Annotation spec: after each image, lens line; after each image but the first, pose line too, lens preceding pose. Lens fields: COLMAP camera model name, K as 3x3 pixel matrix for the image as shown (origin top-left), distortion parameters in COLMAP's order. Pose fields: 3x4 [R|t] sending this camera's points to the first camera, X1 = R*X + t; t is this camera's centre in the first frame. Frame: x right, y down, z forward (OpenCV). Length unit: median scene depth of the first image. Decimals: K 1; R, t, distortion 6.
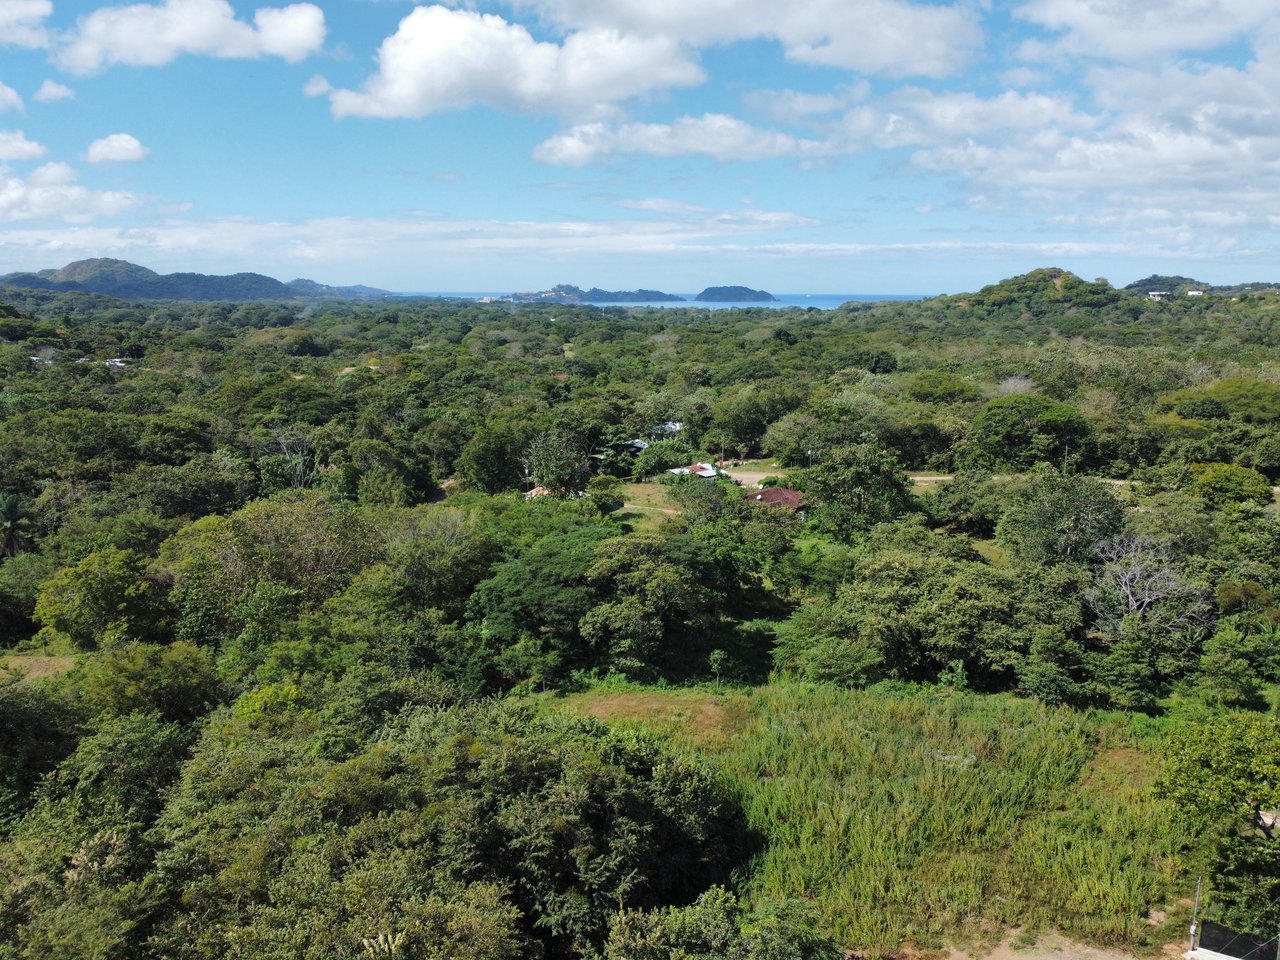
lens RADIAL K [[970.0, 0, 643.7], [0, 970.0, 473.7], [0, 0, 1]] dist [-0.004986, 0.003261]
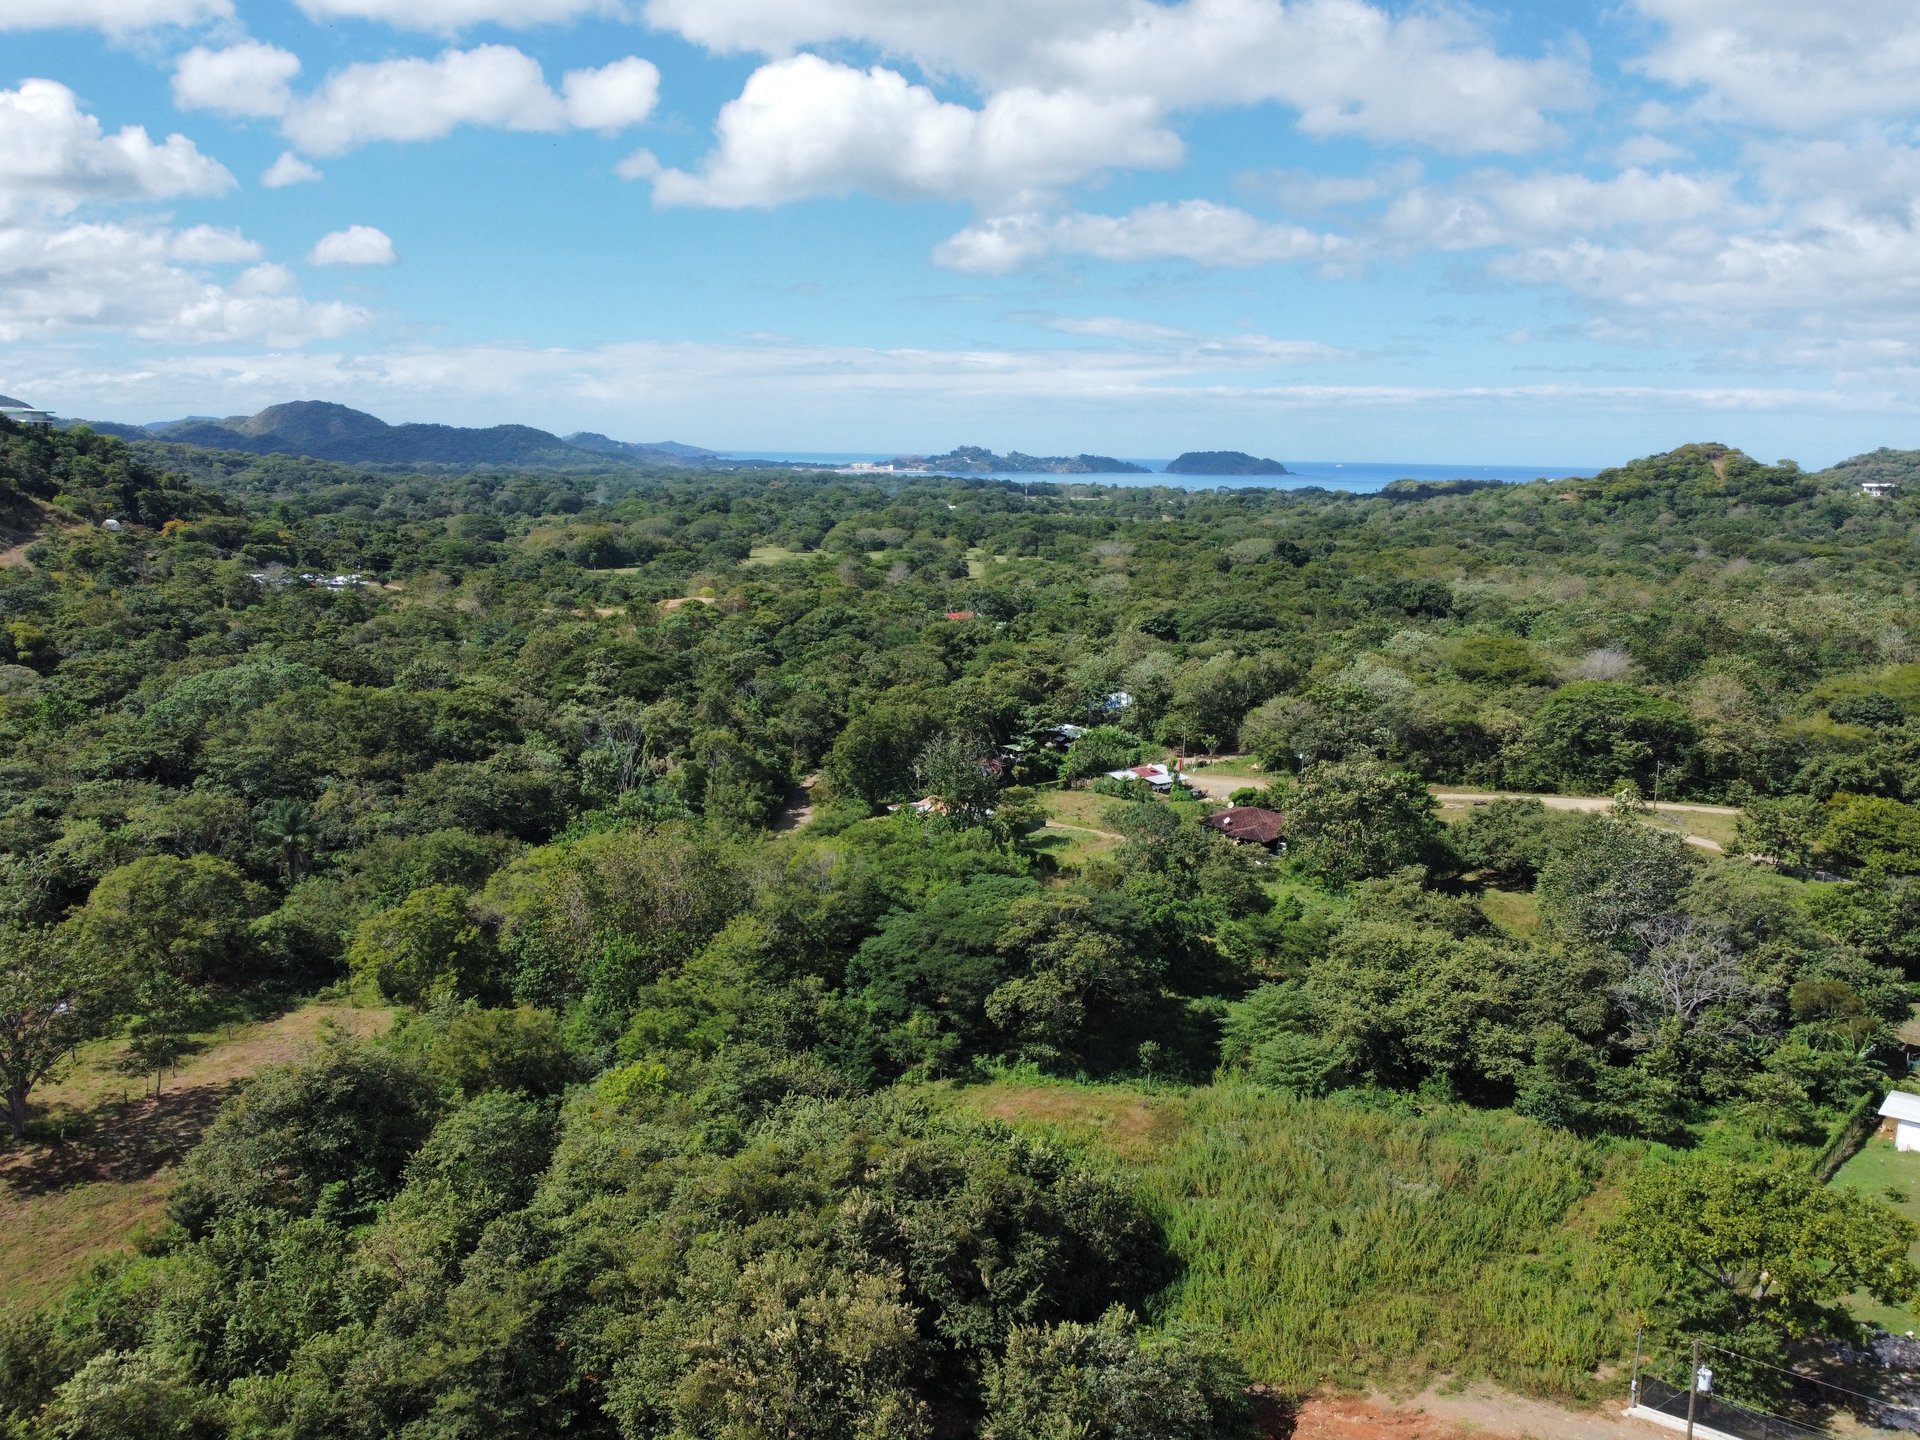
lens RADIAL K [[1454.9, 0, 963.9], [0, 1454.9, 706.3], [0, 0, 1]] dist [-0.004986, 0.003261]
pose [[0.996406, 0.026466, -0.080464, 0.005548], [-0.027640, 0.999527, -0.013516, -0.046878], [0.080068, 0.015692, 0.996666, -0.146177]]
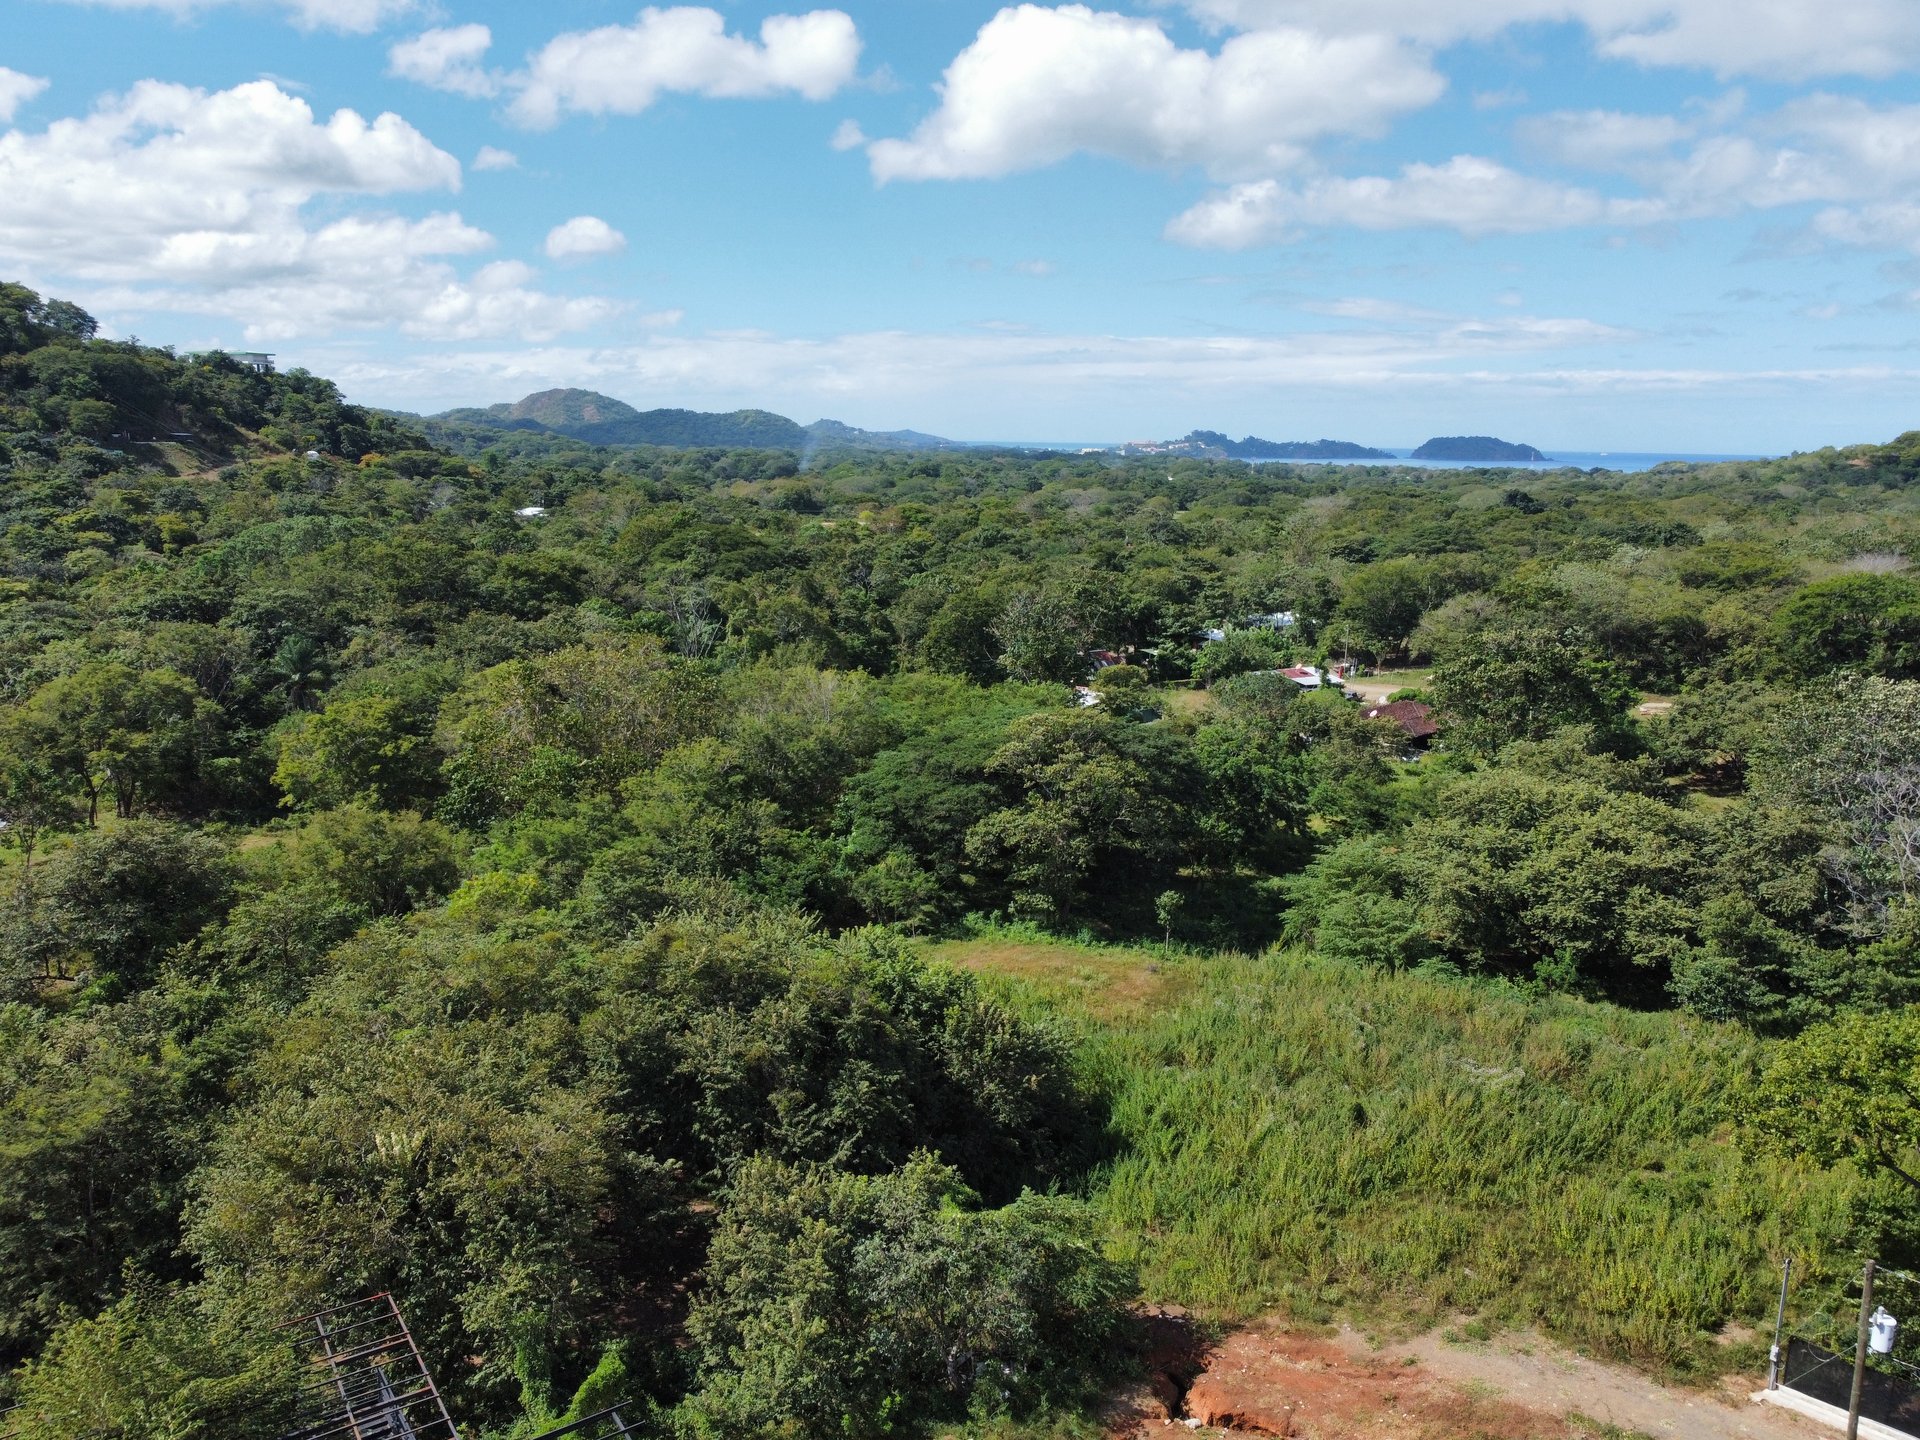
lens RADIAL K [[1454.9, 0, 961.1], [0, 1454.9, 737.1], [0, 0, 1]] dist [-0.004986, 0.003261]
pose [[0.970262, 0.058556, -0.234867, 0.089646], [-0.055191, 0.998257, 0.020884, 0.037663], [0.235680, -0.007300, 0.971803, 0.020154]]
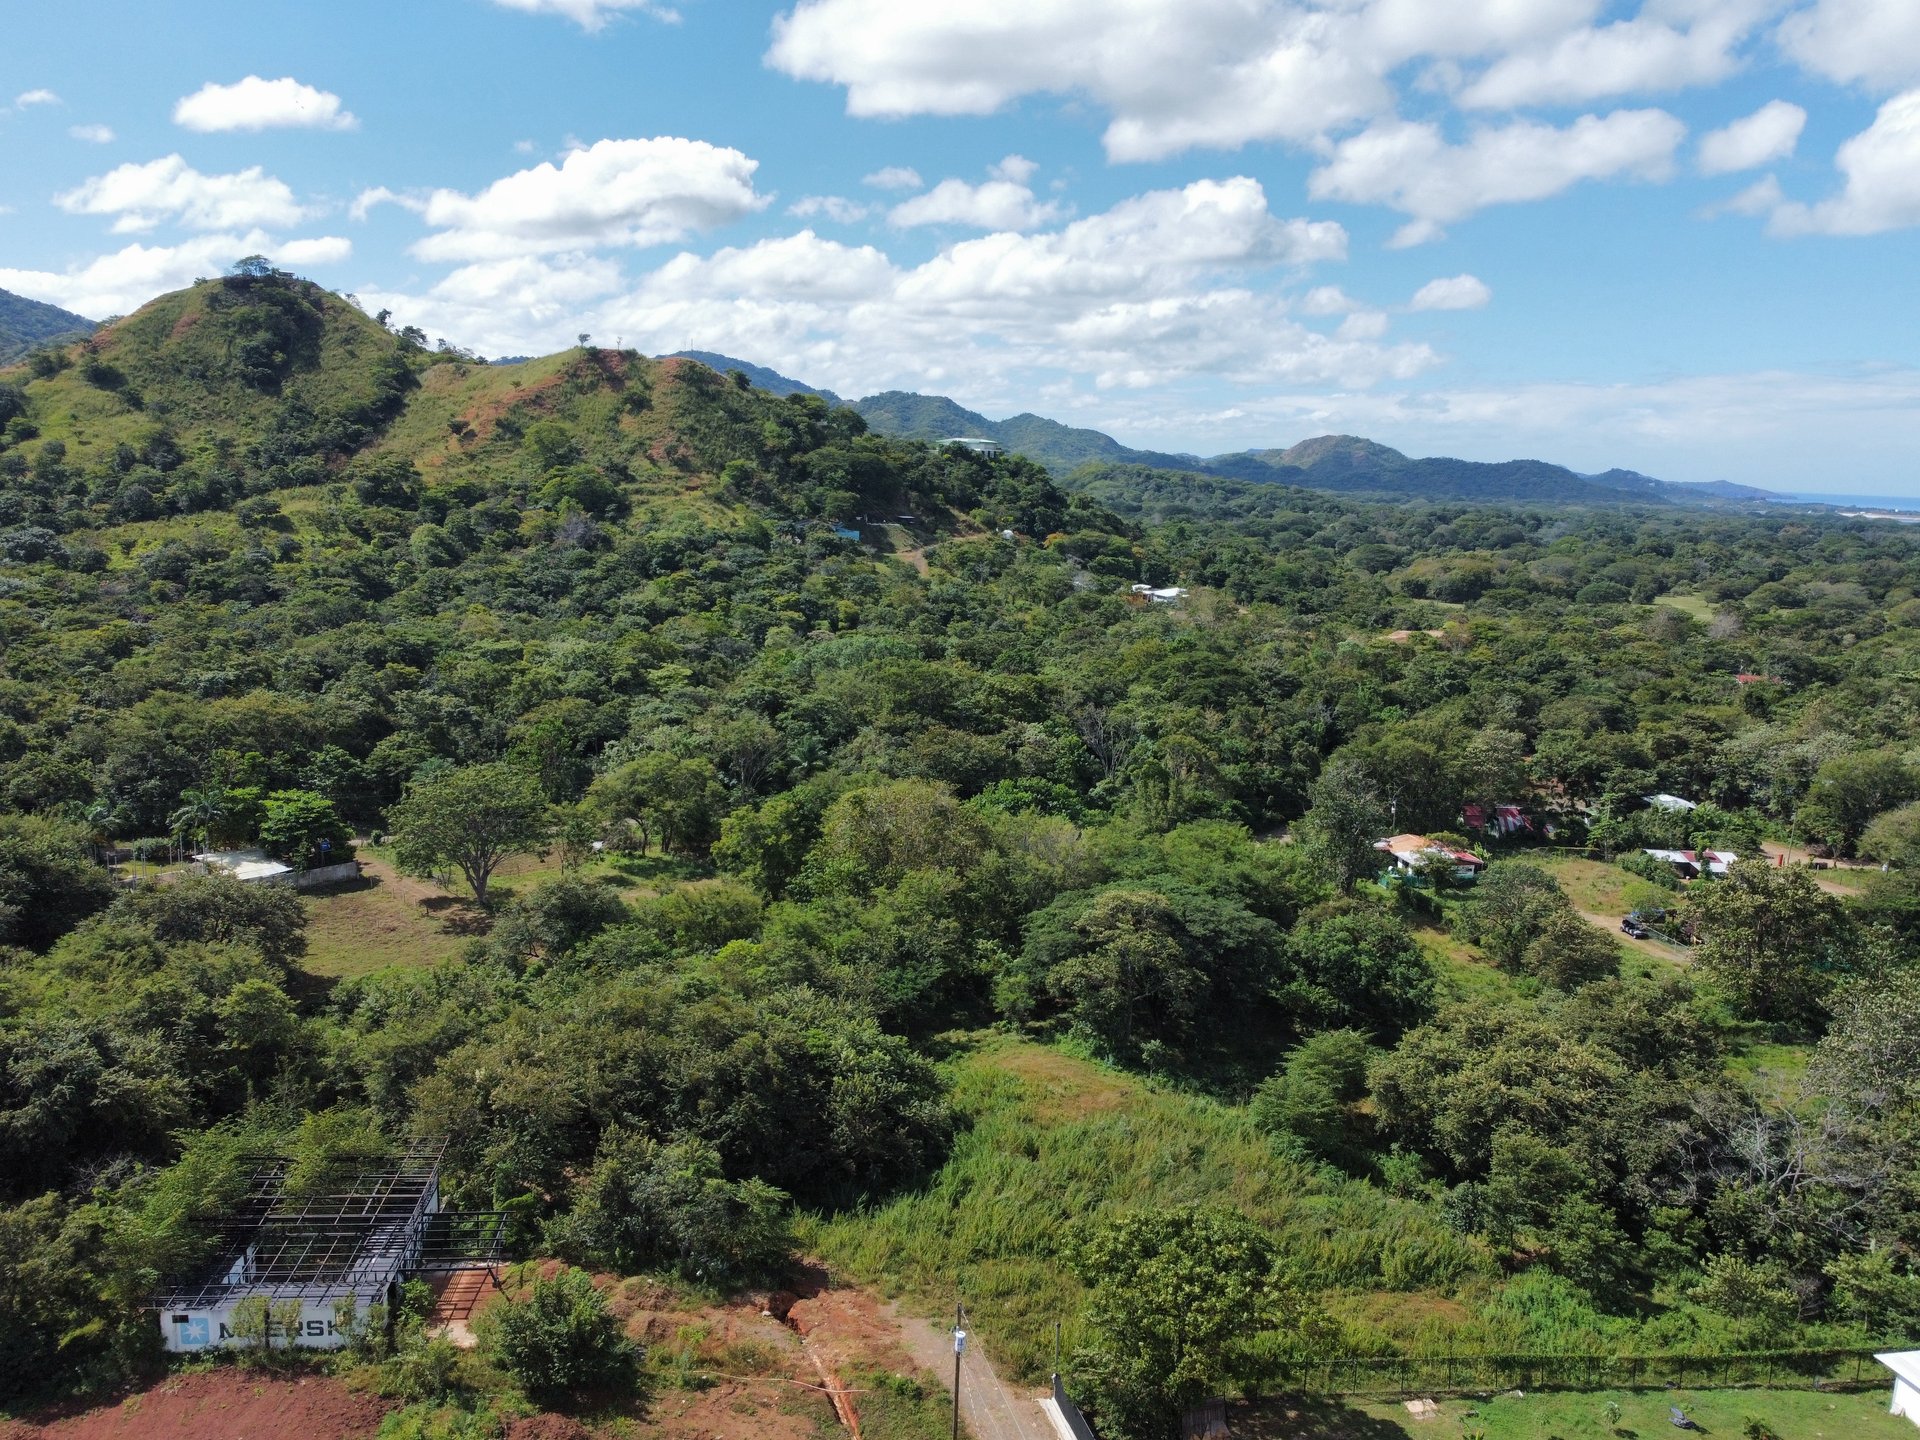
lens RADIAL K [[1454.9, 0, 945.4], [0, 1454.9, 726.2], [0, 0, 1]] dist [-0.004986, 0.003261]
pose [[0.719492, 0.145211, -0.679151, 0.432612], [-0.159383, 0.986321, 0.042037, -0.066141], [0.675965, 0.078000, 0.732794, -0.056739]]
